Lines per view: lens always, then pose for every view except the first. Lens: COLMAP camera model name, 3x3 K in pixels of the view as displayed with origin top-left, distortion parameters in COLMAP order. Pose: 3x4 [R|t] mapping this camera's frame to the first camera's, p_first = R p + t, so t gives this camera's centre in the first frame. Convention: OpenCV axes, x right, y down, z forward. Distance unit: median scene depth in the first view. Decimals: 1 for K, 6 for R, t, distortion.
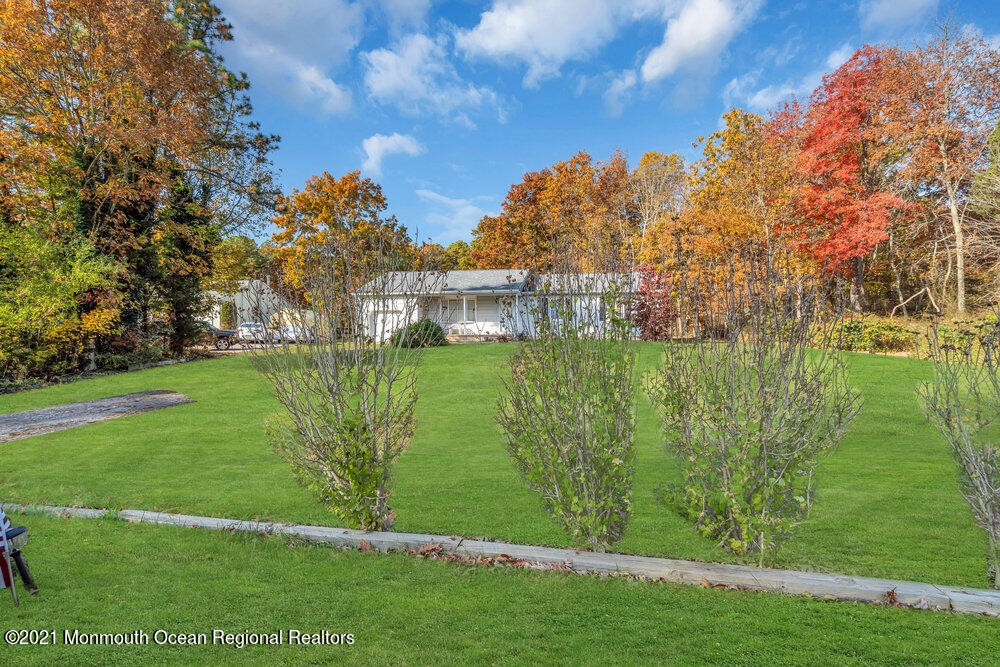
lens RADIAL K [[453.1, 0, 500.5], [0, 453.1, 329.0], [0, 0, 1]] dist [-0.002224, 0.002611]
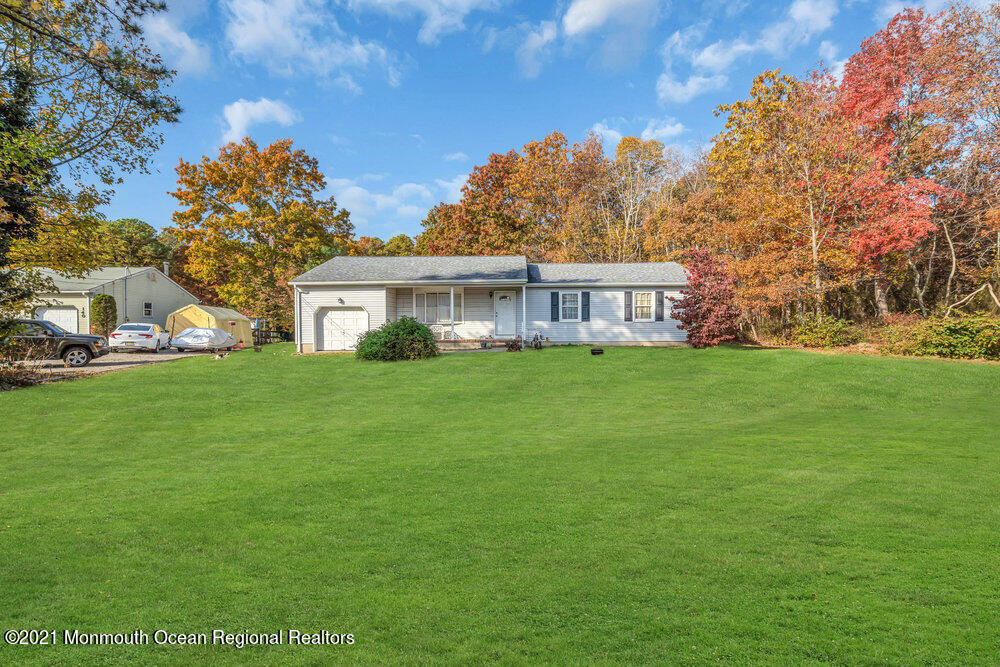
lens RADIAL K [[453.1, 0, 500.9], [0, 453.1, 327.4], [0, 0, 1]] dist [-0.002224, 0.002611]
pose [[0.988702, -0.001039, 0.149888, -0.102369], [0.002400, 0.999958, -0.008899, -0.000642], [-0.149872, 0.009158, 0.988663, 0.239514]]
